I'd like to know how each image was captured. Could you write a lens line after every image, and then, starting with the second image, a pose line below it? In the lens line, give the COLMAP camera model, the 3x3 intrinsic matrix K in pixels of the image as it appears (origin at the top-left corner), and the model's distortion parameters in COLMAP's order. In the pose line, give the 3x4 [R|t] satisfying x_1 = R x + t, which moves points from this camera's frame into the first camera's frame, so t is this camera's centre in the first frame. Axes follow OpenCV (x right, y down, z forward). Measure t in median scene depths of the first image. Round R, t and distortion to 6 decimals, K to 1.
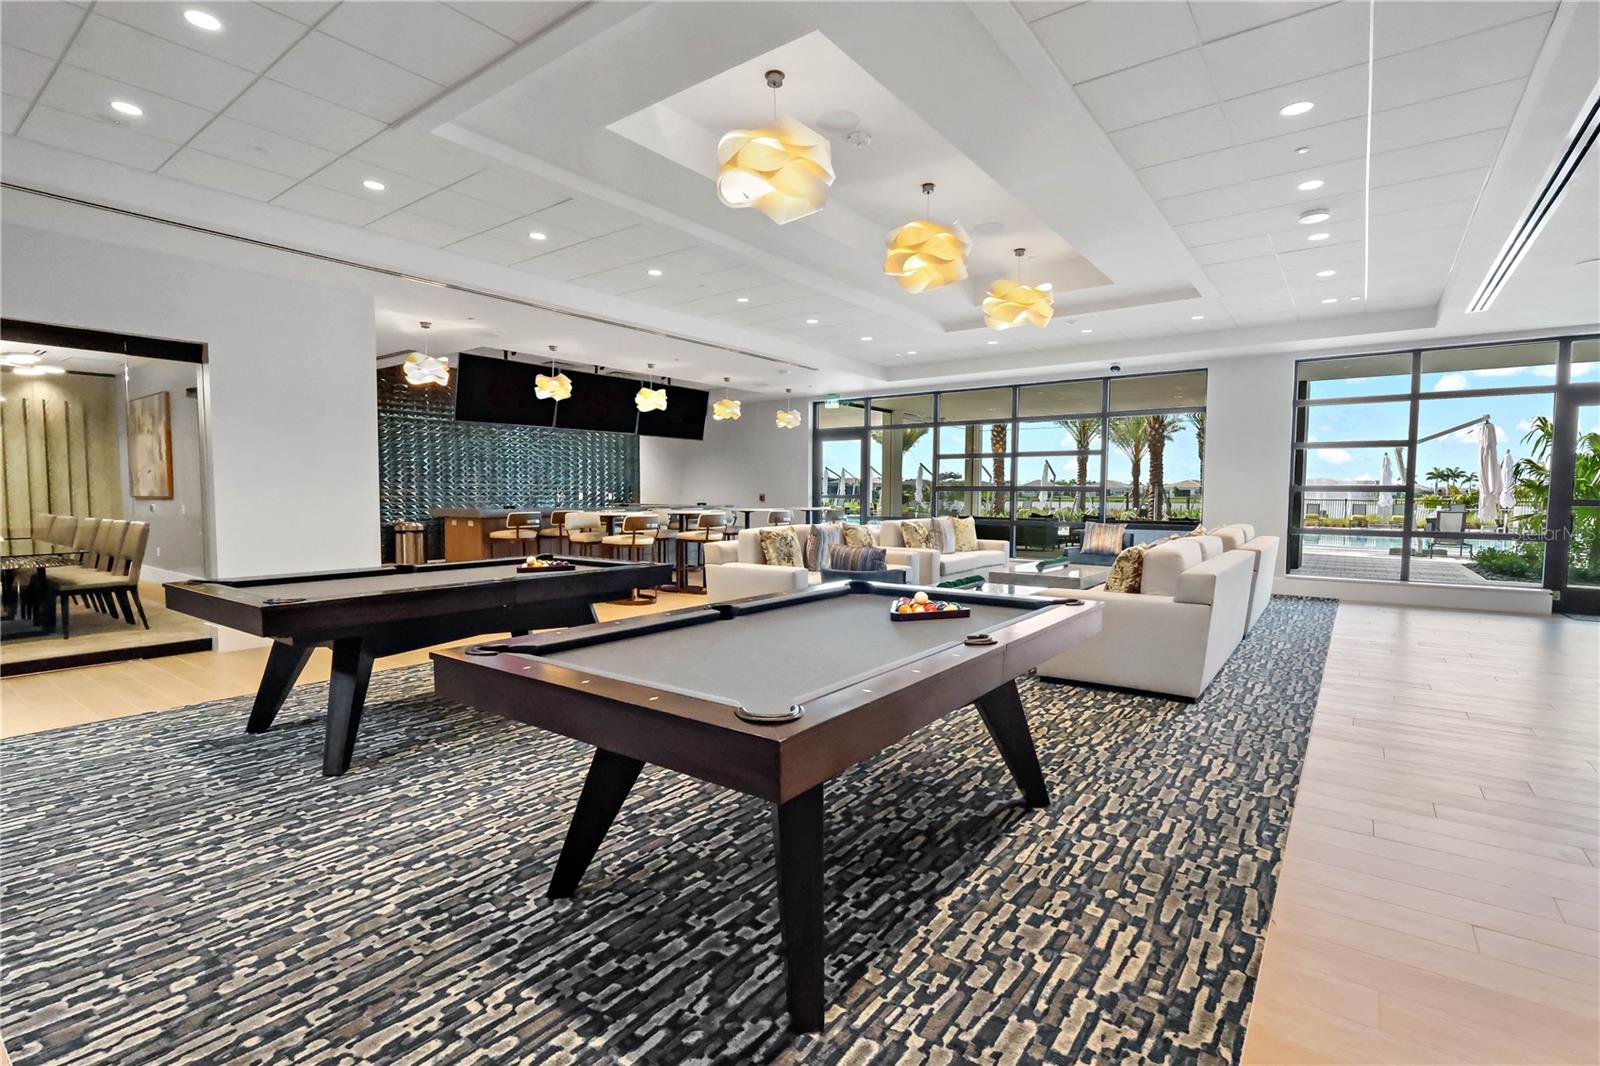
lens RADIAL K [[749.0, 0, 800.0], [0, 749.0, 533.0], [0, 0, 1]] dist [0.002200, 0.000458]
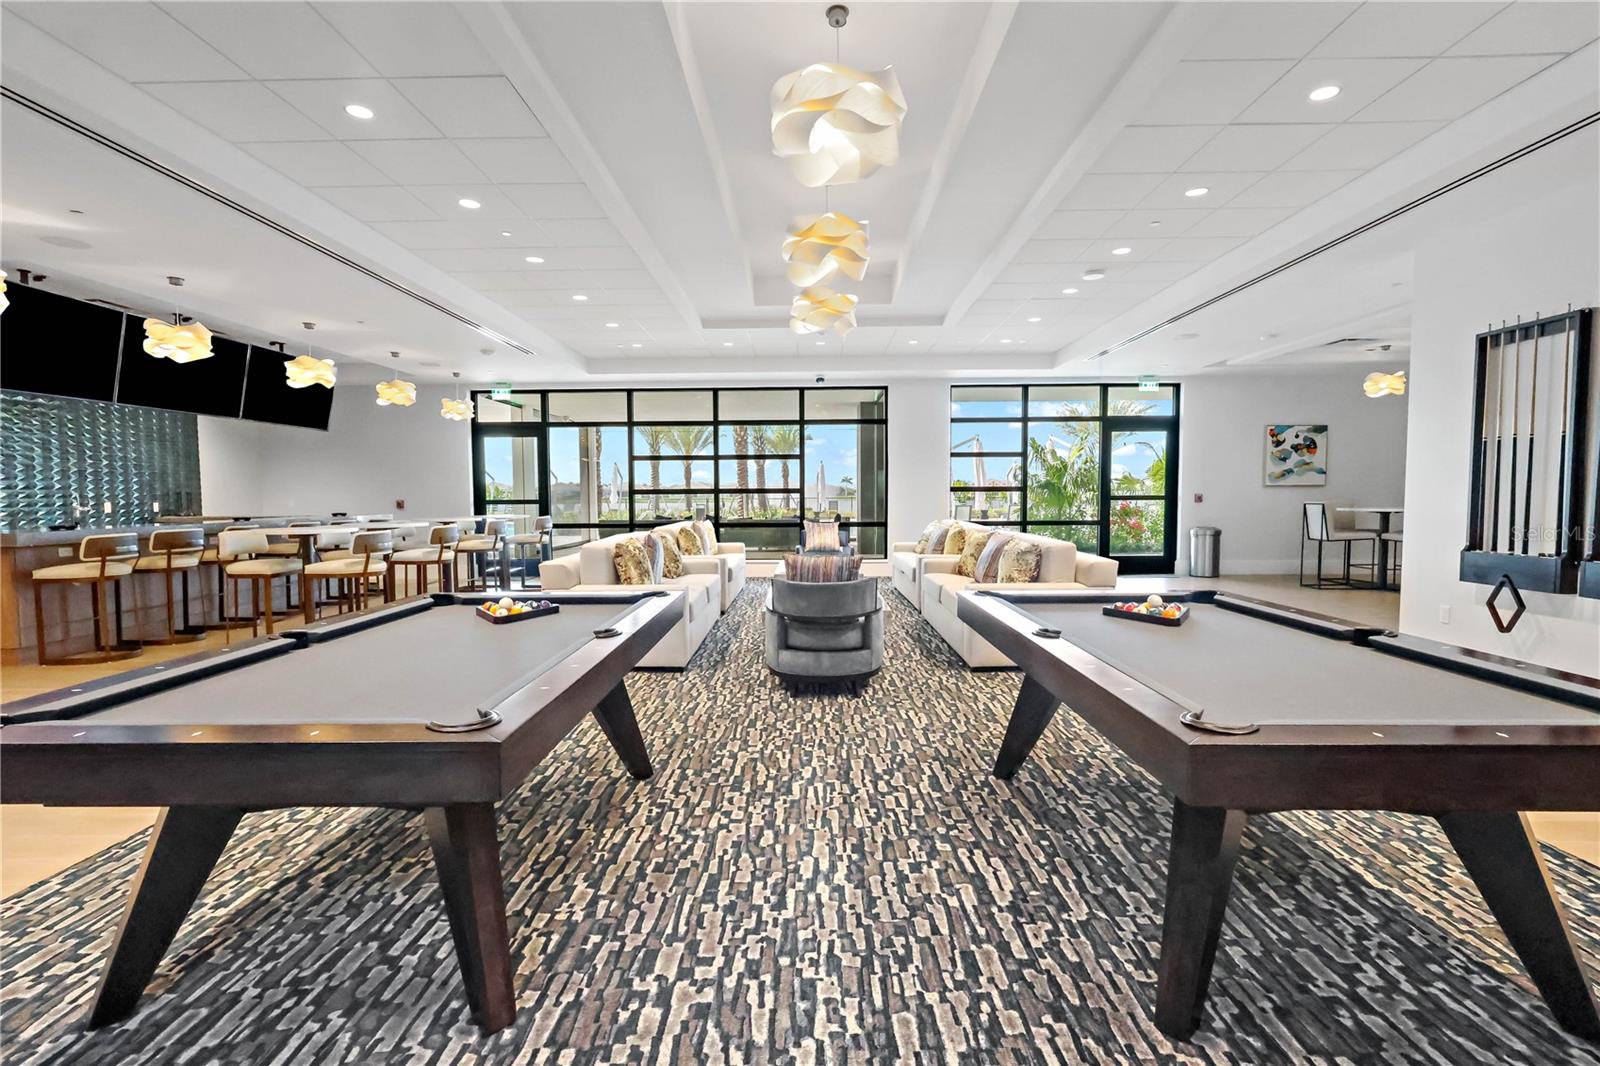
lens RADIAL K [[749.0, 0, 800.0], [0, 749.0, 533.0], [0, 0, 1]] dist [0.002200, 0.000458]
pose [[0.811754, -0.040340, 0.582605, -0.287634], [0.042331, 0.999052, 0.010195, -0.011991], [-0.582463, 0.016386, 0.812692, 0.163706]]
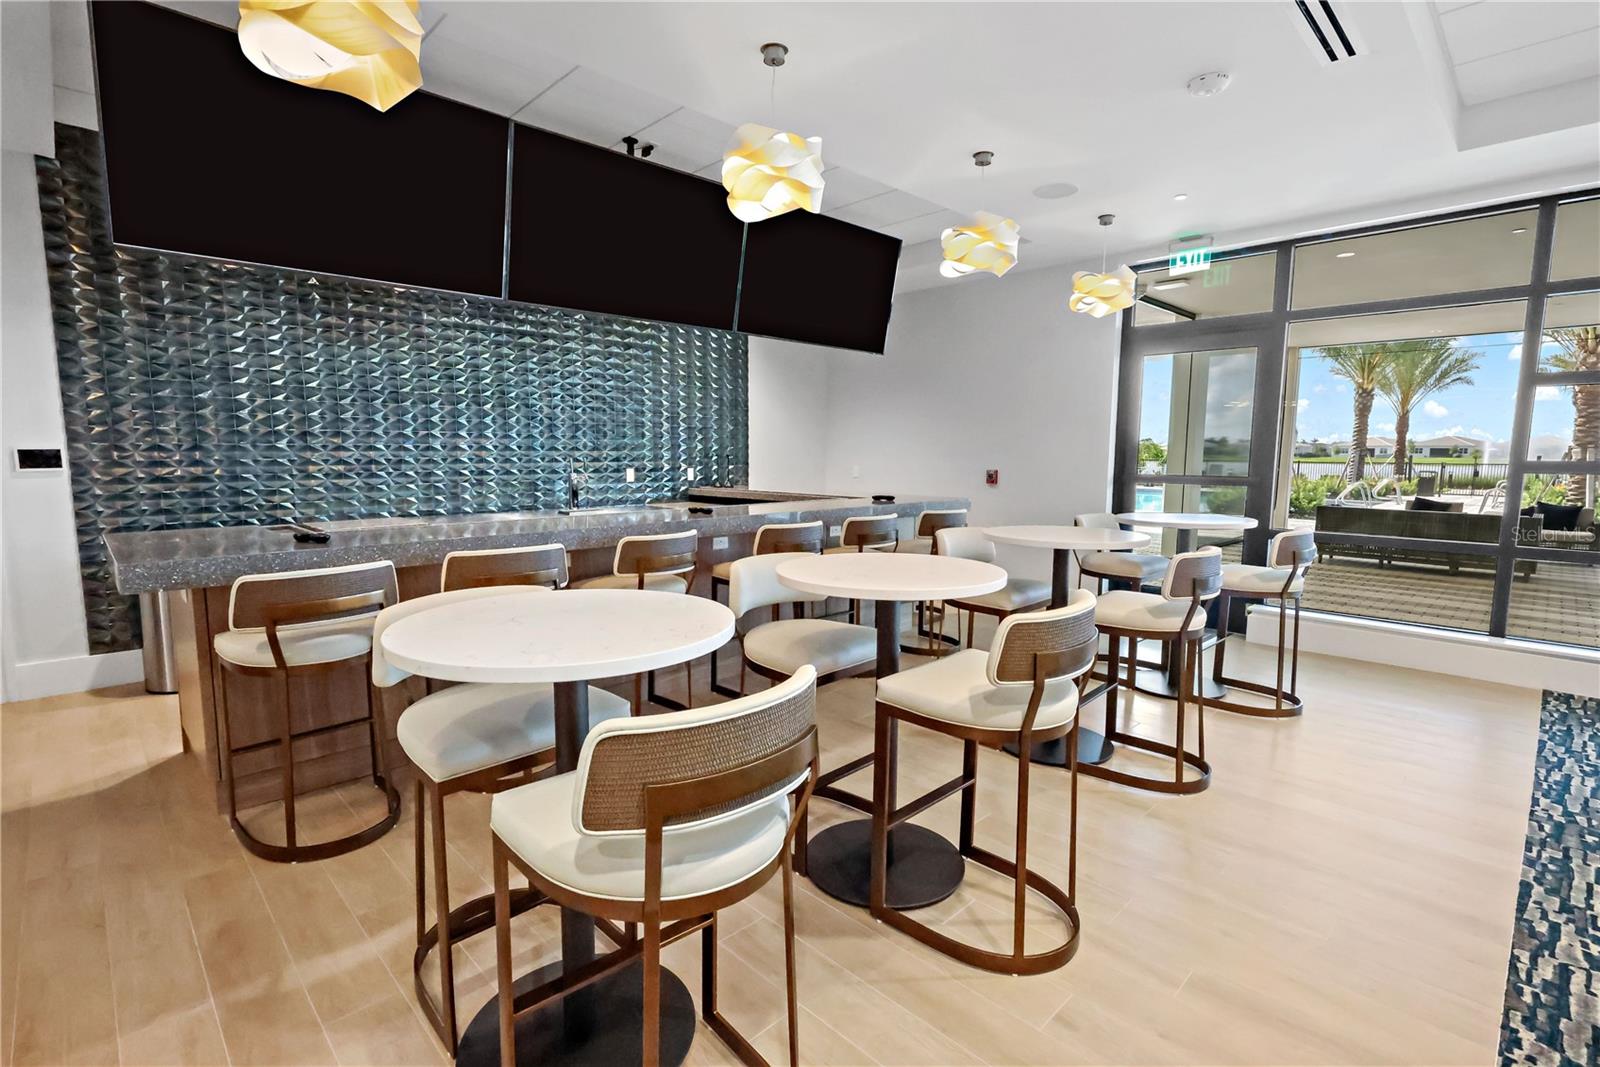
lens RADIAL K [[749.0, 0, 800.0], [0, 749.0, 533.5], [0, 0, 1]] dist [0.002200, 0.000458]
pose [[0.987900, 0.019502, -0.153862, -0.164939], [-0.010823, 0.998313, 0.057041, -0.062582], [0.154715, -0.054685, 0.986445, 0.829919]]
